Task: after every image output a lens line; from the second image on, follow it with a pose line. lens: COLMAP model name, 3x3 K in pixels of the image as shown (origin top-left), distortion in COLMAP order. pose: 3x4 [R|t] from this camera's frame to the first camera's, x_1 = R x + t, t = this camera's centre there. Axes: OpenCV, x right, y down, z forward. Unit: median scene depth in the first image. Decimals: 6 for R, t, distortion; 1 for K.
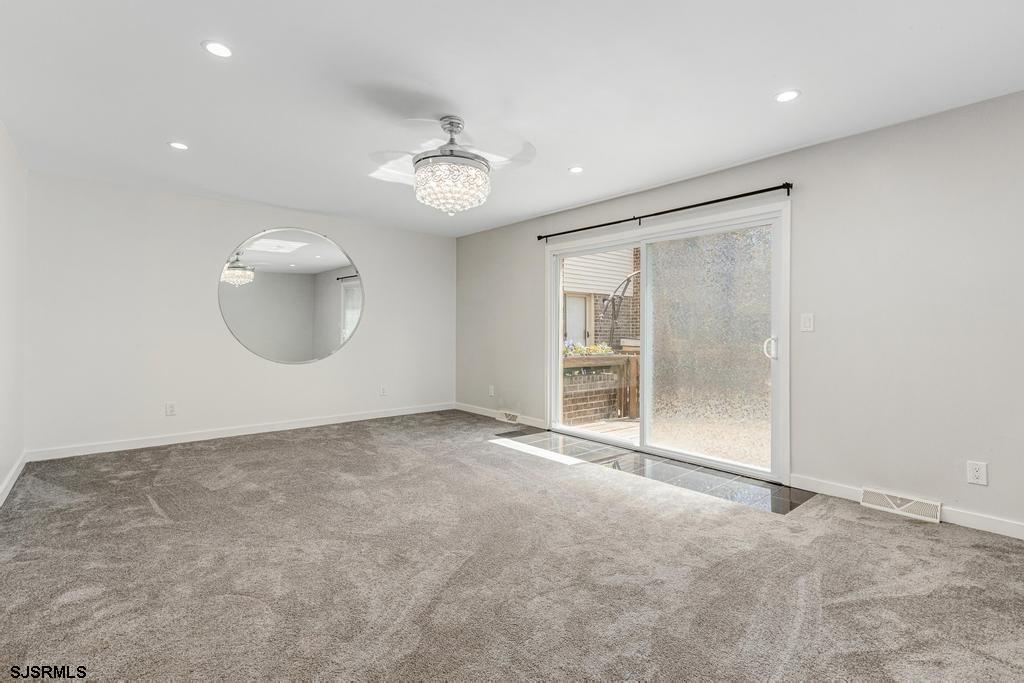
lens RADIAL K [[469.3, 0, 510.5], [0, 469.3, 330.3], [0, 0, 1]] dist [0.003409, -0.000029]
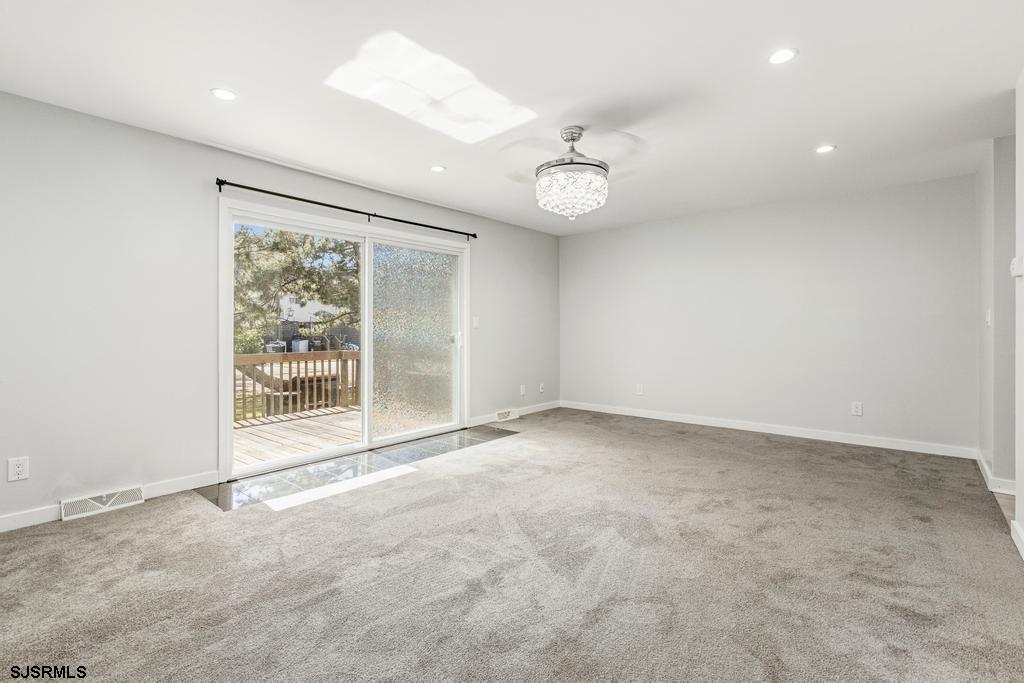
lens RADIAL K [[469.3, 0, 510.5], [0, 469.3, 330.3], [0, 0, 1]] dist [0.003409, -0.000029]
pose [[-0.142506, -0.011961, 0.989722, -0.830742], [-0.001680, 0.999928, 0.011842, -0.008468], [-0.989792, 0.000024, -0.142516, 0.936229]]
